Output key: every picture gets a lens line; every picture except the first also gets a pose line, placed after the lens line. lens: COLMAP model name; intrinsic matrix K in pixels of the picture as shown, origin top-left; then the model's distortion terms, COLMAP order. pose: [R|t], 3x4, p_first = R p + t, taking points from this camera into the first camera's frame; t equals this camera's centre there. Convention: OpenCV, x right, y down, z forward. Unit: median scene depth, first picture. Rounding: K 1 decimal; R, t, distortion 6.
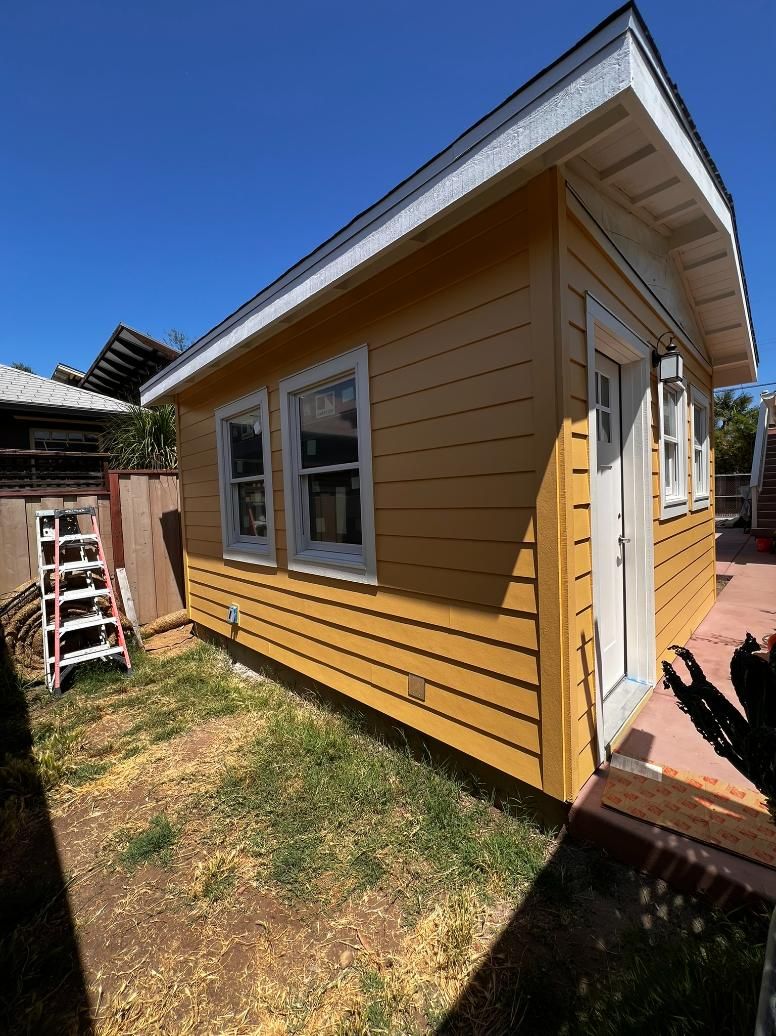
lens RADIAL K [[413.2, 0, 383.8], [0, 413.2, 513.7], [0, 0, 1]] dist [-0.001566, 0.000133]
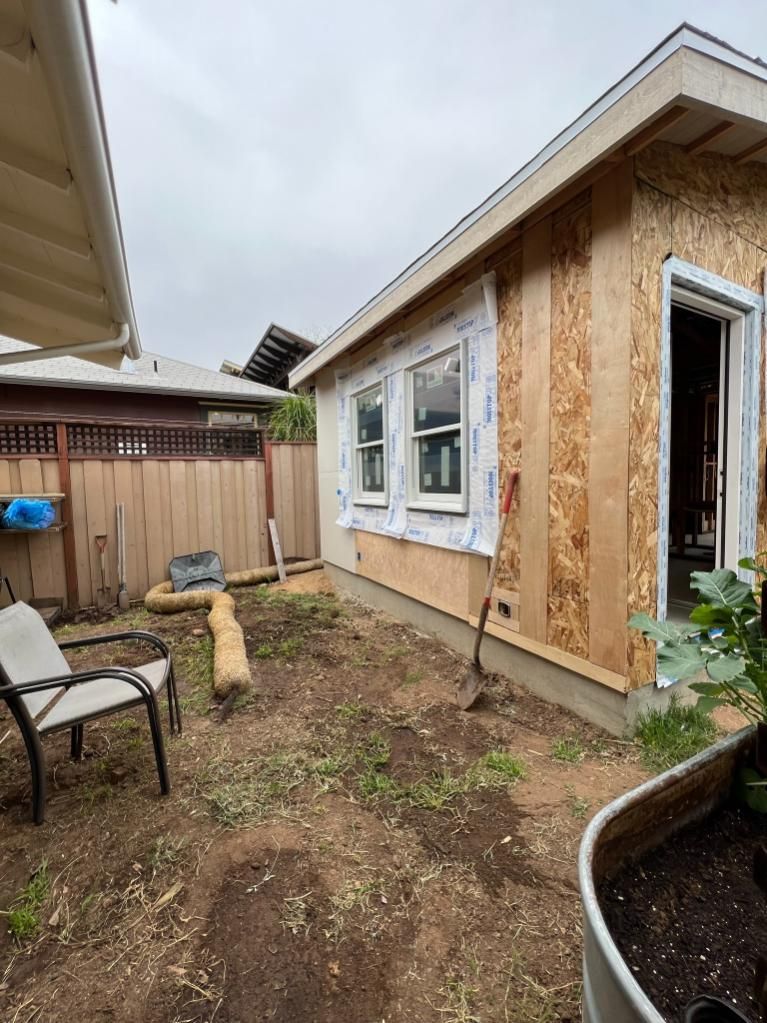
lens RADIAL K [[411.0, 0, 380.9], [0, 411.0, 507.3], [0, 0, 1]] dist [-0.001879, 0.000195]
pose [[0.960899, 0.034899, -0.274691, 0.042790], [-0.027583, 0.999156, 0.030453, 0.072002], [0.275522, -0.021685, 0.961050, -0.170241]]
